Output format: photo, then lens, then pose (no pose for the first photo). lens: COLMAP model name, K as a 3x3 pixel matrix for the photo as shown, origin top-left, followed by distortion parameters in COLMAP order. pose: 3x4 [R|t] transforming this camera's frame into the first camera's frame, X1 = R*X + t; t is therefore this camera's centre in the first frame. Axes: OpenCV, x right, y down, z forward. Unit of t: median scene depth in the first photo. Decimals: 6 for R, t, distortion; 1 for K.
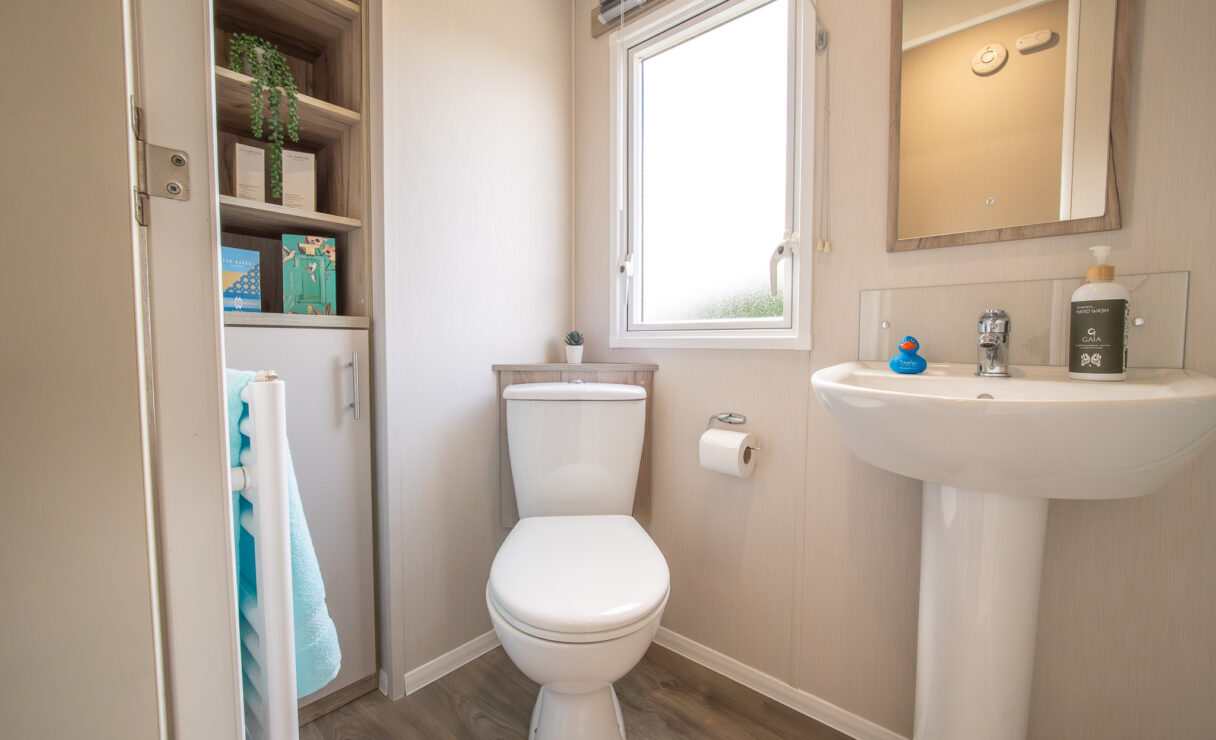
lens RADIAL K [[508.8, 0, 608.0], [0, 508.8, 370.0], [0, 0, 1]] dist [-0.030087, 0.006480]
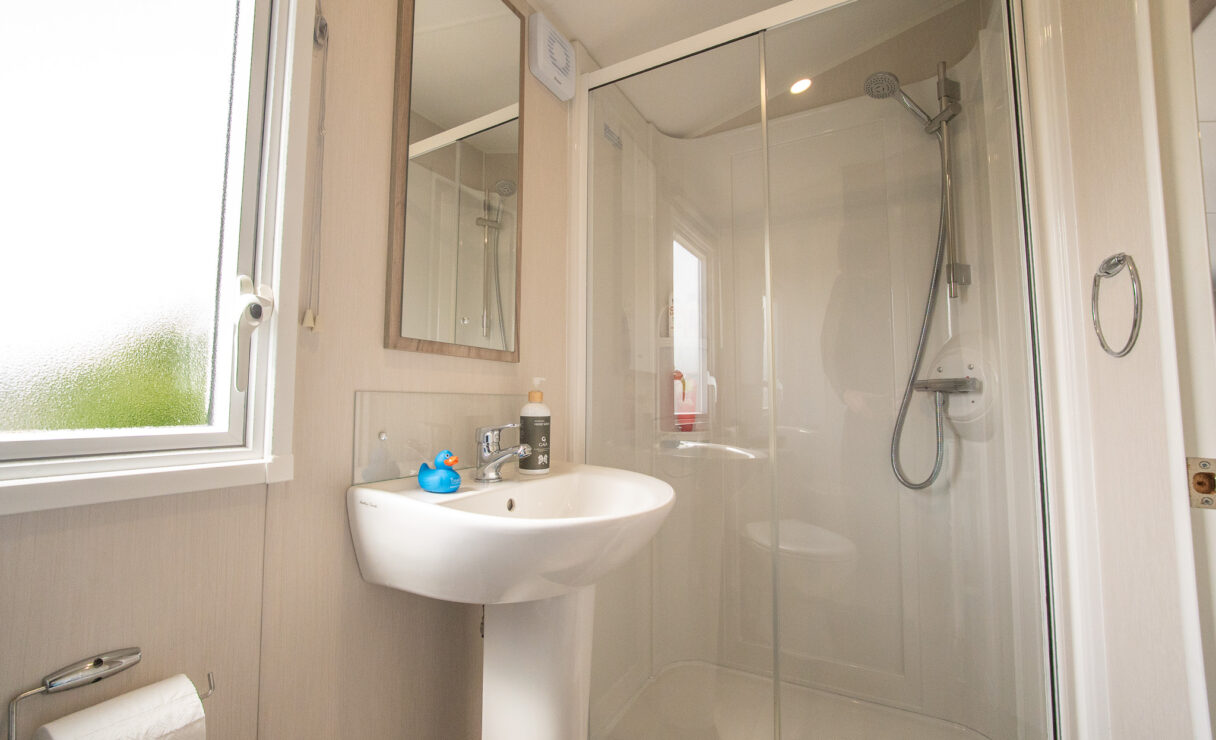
lens RADIAL K [[508.8, 0, 608.0], [0, 508.8, 370.0], [0, 0, 1]] dist [-0.030087, 0.006480]
pose [[-0.222352, 0.070608, 0.972406, -0.338903], [0.059028, 0.996519, -0.058861, -0.131485], [-0.973178, 0.044311, -0.225746, 0.866118]]
